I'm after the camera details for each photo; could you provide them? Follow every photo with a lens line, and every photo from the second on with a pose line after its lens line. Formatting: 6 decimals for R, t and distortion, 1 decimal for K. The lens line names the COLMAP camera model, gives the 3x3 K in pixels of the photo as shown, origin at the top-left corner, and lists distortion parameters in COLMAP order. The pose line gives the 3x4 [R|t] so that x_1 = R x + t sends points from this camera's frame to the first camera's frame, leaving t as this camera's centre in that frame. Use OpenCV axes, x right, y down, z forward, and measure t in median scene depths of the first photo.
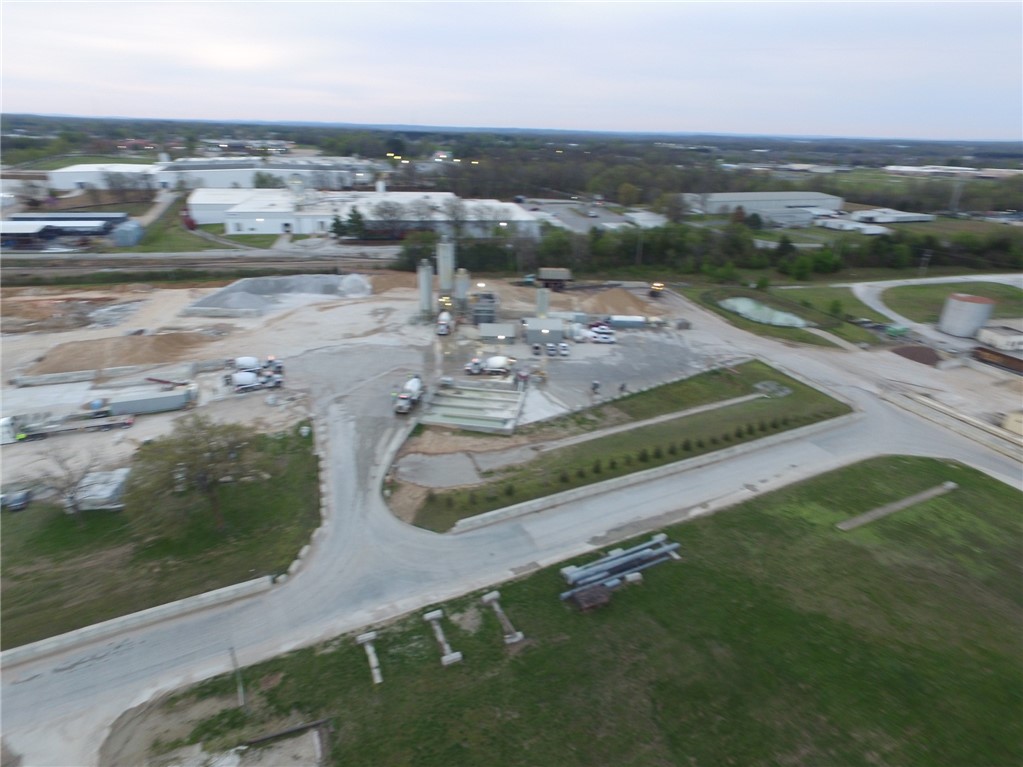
lens RADIAL K [[595.4, 0, 513.2], [0, 595.4, 380.5], [0, 0, 1]] dist [-0.012103, 0.016344]
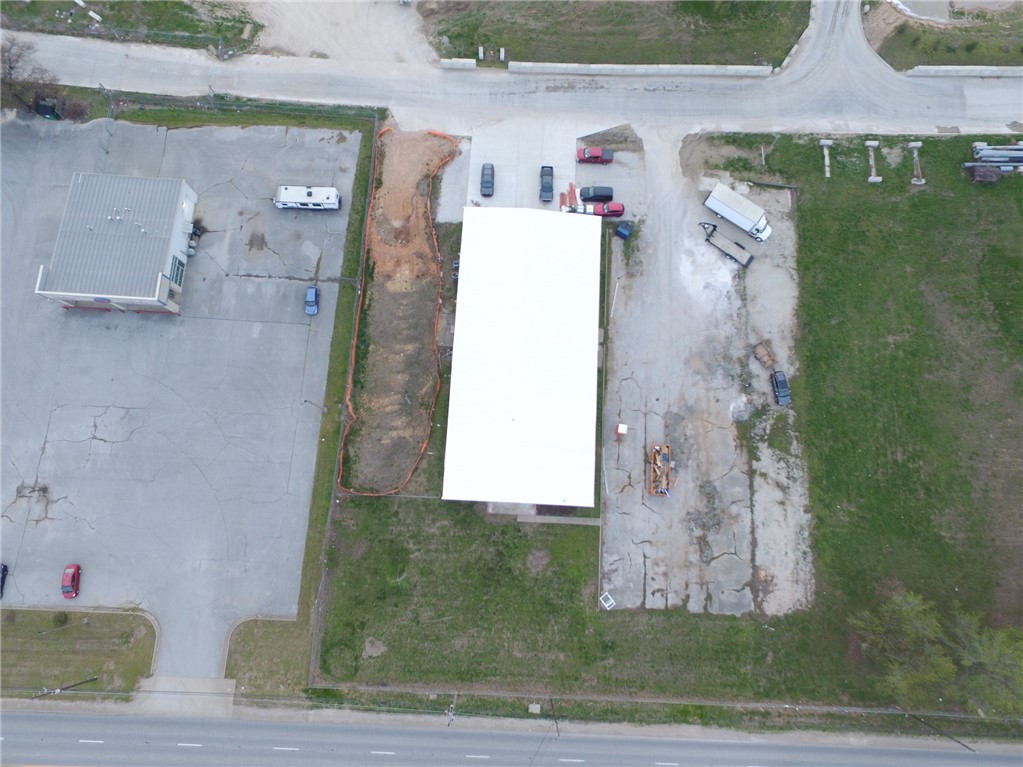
lens RADIAL K [[595.4, 0, 513.2], [0, 595.4, 380.5], [0, 0, 1]] dist [-0.012103, 0.016344]
pose [[0.897629, 0.433760, -0.078200, -0.286982], [-0.186622, 0.534776, 0.824128, -0.165917], [0.399293, -0.725167, 0.560979, -0.293400]]
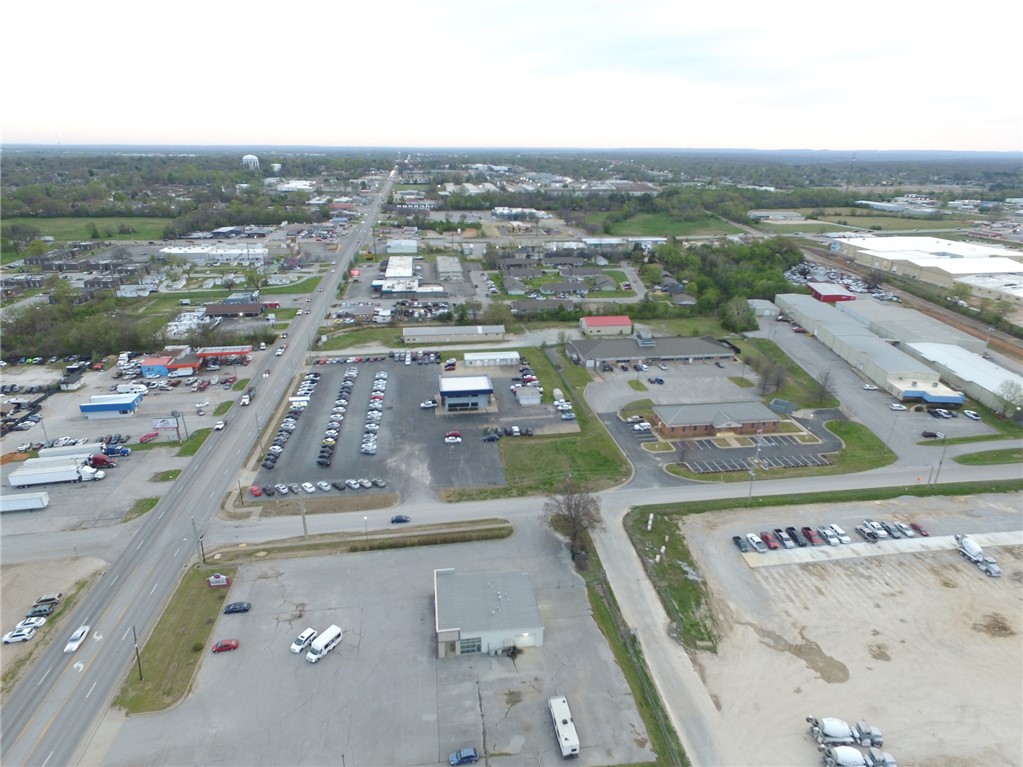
lens RADIAL K [[595.4, 0, 513.2], [0, 595.4, 380.5], [0, 0, 1]] dist [-0.012103, 0.016344]
pose [[-0.254001, 0.329086, -0.909498, -0.125623], [-0.395061, 0.823019, 0.408126, -0.264677], [0.882842, 0.462972, -0.079038, -0.033218]]
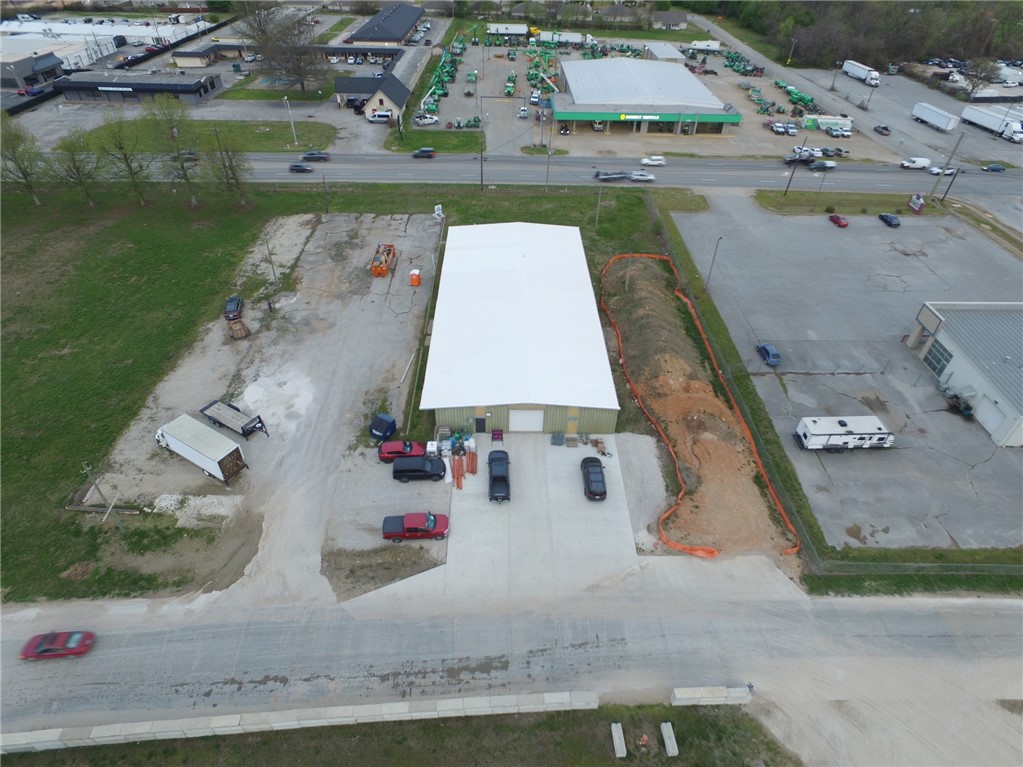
lens RADIAL K [[595.4, 0, 513.2], [0, 595.4, 380.5], [0, 0, 1]] dist [-0.012103, 0.016344]
pose [[-0.924145, -0.274903, 0.265301, -0.516327], [0.110001, 0.473555, 0.873868, -0.133137], [-0.365863, 0.836764, -0.407394, 0.410007]]
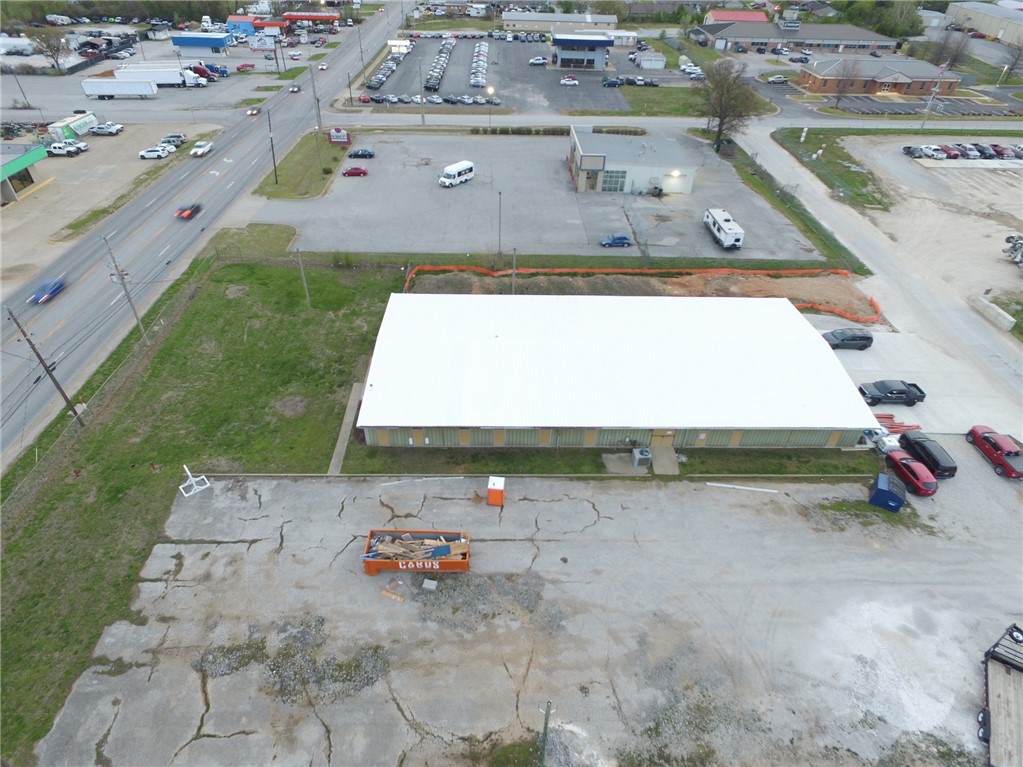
lens RADIAL K [[595.4, 0, 513.2], [0, 595.4, 380.5], [0, 0, 1]] dist [-0.012103, 0.016344]
pose [[-0.370347, 0.547597, -0.750320, 0.016690], [-0.397900, 0.636374, 0.660835, 0.103738], [0.839356, 0.543291, -0.017790, 0.062302]]
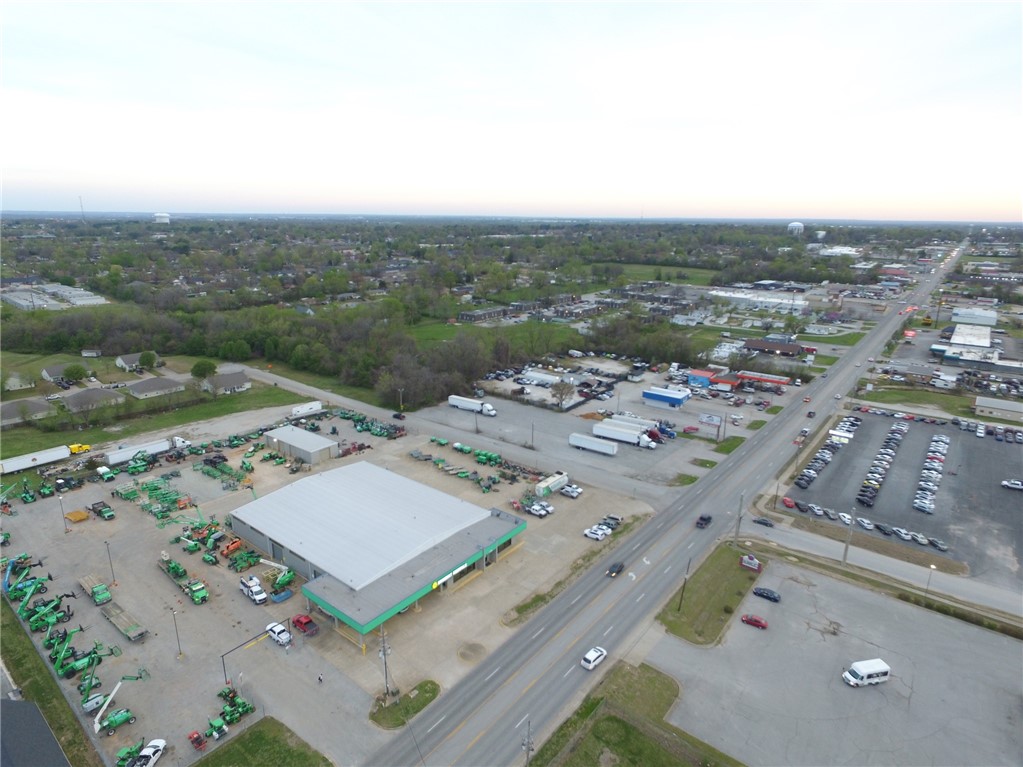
lens RADIAL K [[594.1, 0, 512.4], [0, 594.1, 382.3], [0, 0, 1]] dist [-0.008318, 0.012819]
pose [[-0.877441, 0.096857, -0.469804, -0.008738], [-0.218530, 0.791150, 0.571251, -0.119778], [0.427015, 0.603905, -0.673021, -0.072309]]
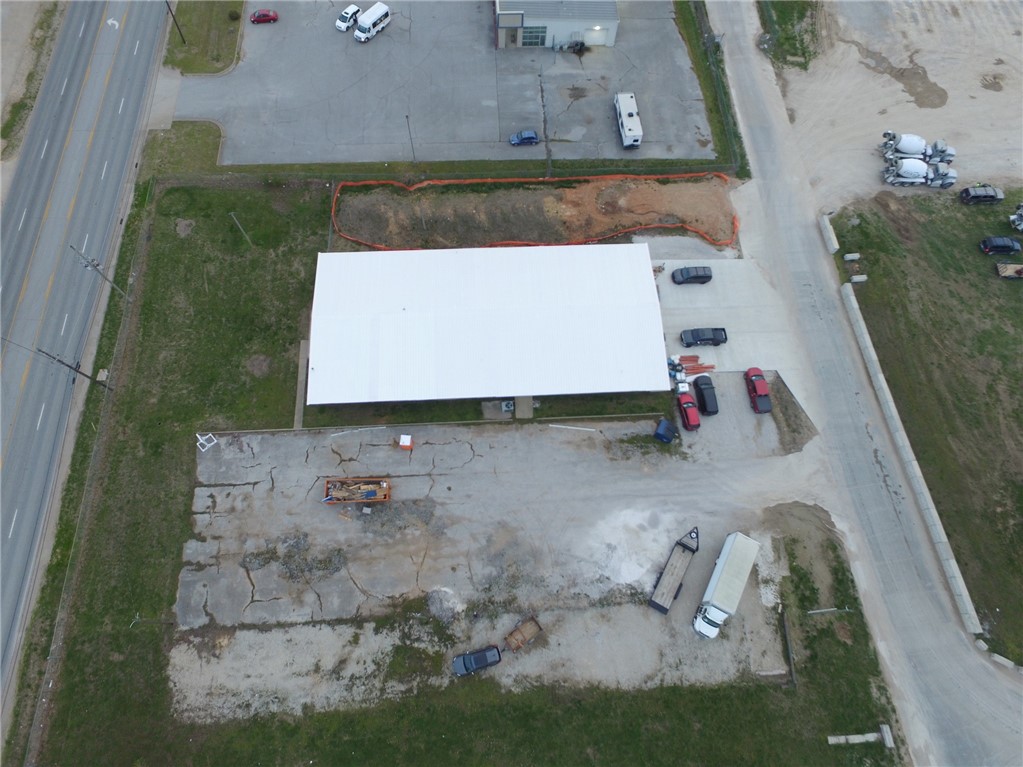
lens RADIAL K [[595.4, 0, 513.2], [0, 595.4, 380.5], [0, 0, 1]] dist [-0.012103, 0.016344]
pose [[-0.342708, 0.858296, -0.381942, -0.083287], [-0.400540, 0.234263, 0.885826, -0.146266], [0.849776, 0.456563, 0.263498, -0.002036]]
